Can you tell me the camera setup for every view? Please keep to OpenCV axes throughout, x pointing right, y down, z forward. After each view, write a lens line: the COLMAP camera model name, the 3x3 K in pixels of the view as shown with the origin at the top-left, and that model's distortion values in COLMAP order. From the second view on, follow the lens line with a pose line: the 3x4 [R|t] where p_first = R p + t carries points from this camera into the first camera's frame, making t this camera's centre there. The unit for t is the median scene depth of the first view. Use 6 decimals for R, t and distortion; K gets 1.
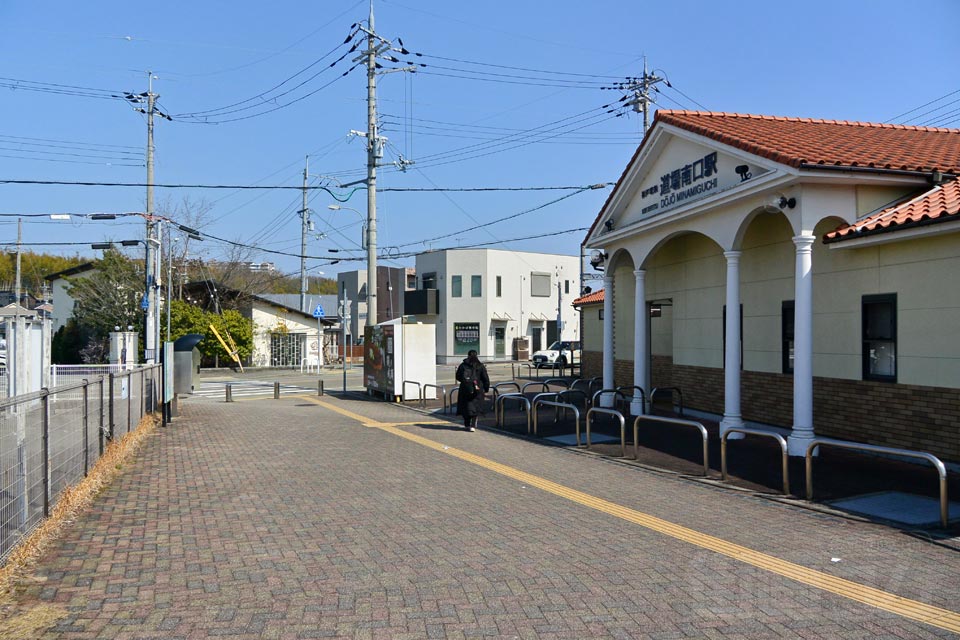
lens RADIAL K [[715.0, 0, 466.7], [0, 715.0, 322.7], [0, 0, 1]] dist [-0.019520, -0.002959]
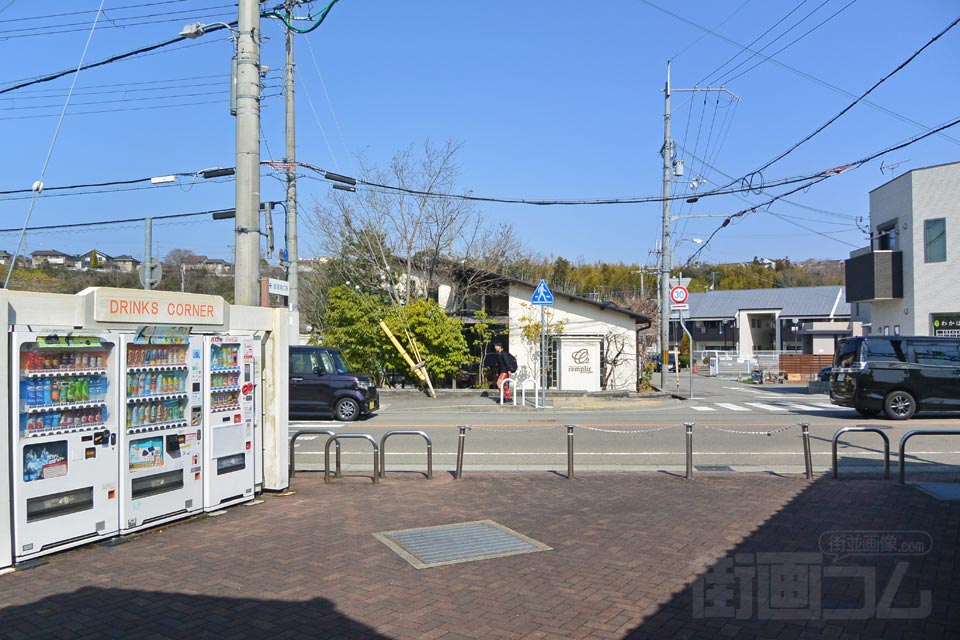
lens RADIAL K [[729.1, 0, 481.6], [0, 729.1, 327.6], [0, 0, 1]] dist [-0.002774, -0.002471]
pose [[0.706508, -0.012614, -0.707593, 0.169191], [0.012099, 0.999910, -0.005744, 0.012762], [0.707602, -0.004503, 0.706597, 0.586984]]
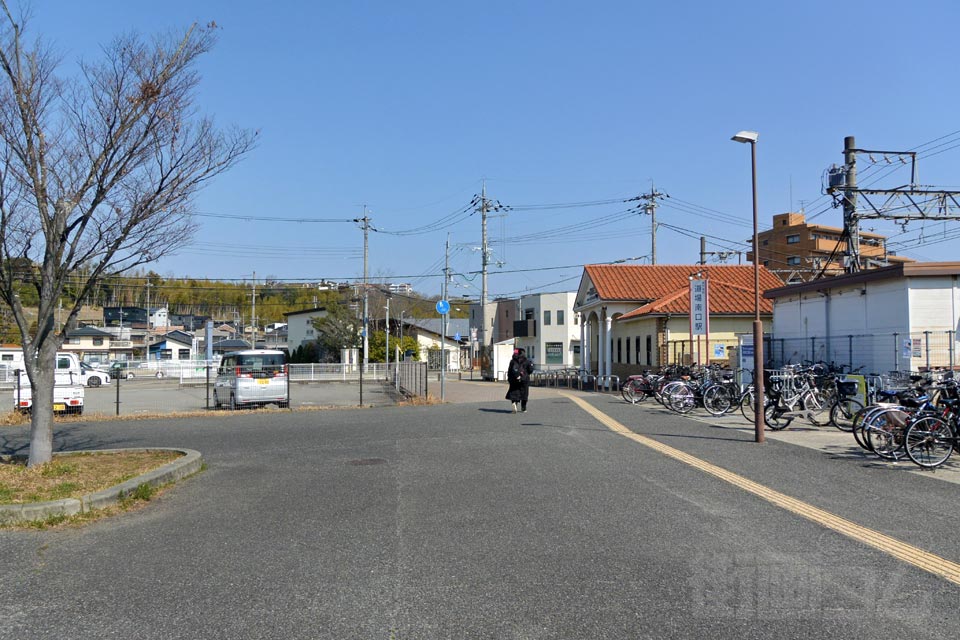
lens RADIAL K [[715.0, 0, 466.7], [0, 715.0, 322.7], [0, 0, 1]] dist [-0.019520, -0.002959]
pose [[0.983160, -0.008180, -0.182562, 0.129823], [0.003991, 0.999721, -0.023302, -0.009510], [0.182701, 0.022181, 0.982918, -0.691949]]
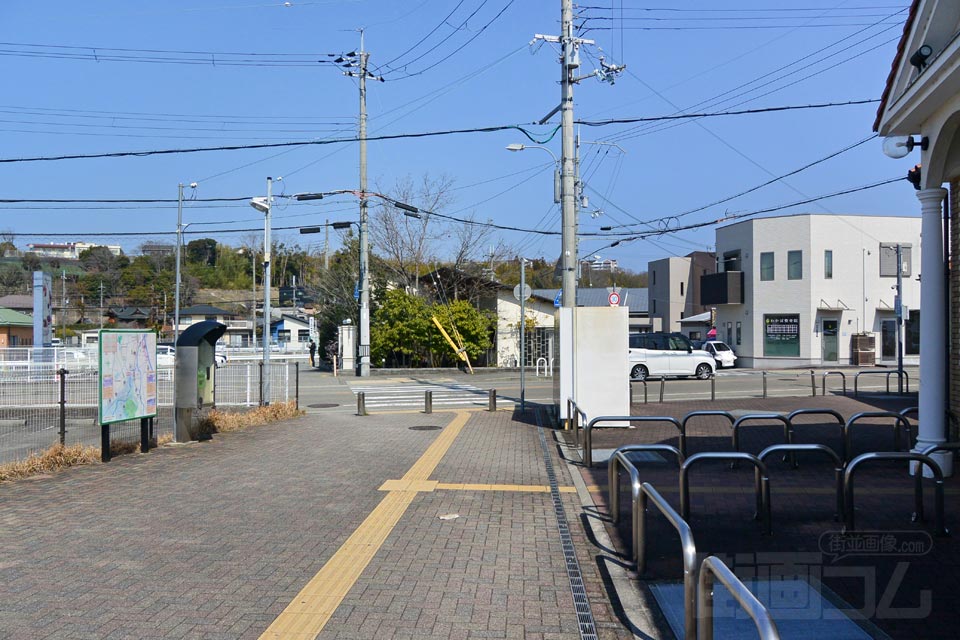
lens RADIAL K [[729.1, 0, 481.6], [0, 729.1, 327.6], [0, 0, 1]] dist [-0.002774, -0.002471]
pose [[0.898426, -0.002926, -0.439115, 0.074670], [0.006827, 0.999950, 0.007304, 0.009276], [0.439072, -0.009560, 0.898401, 0.236610]]
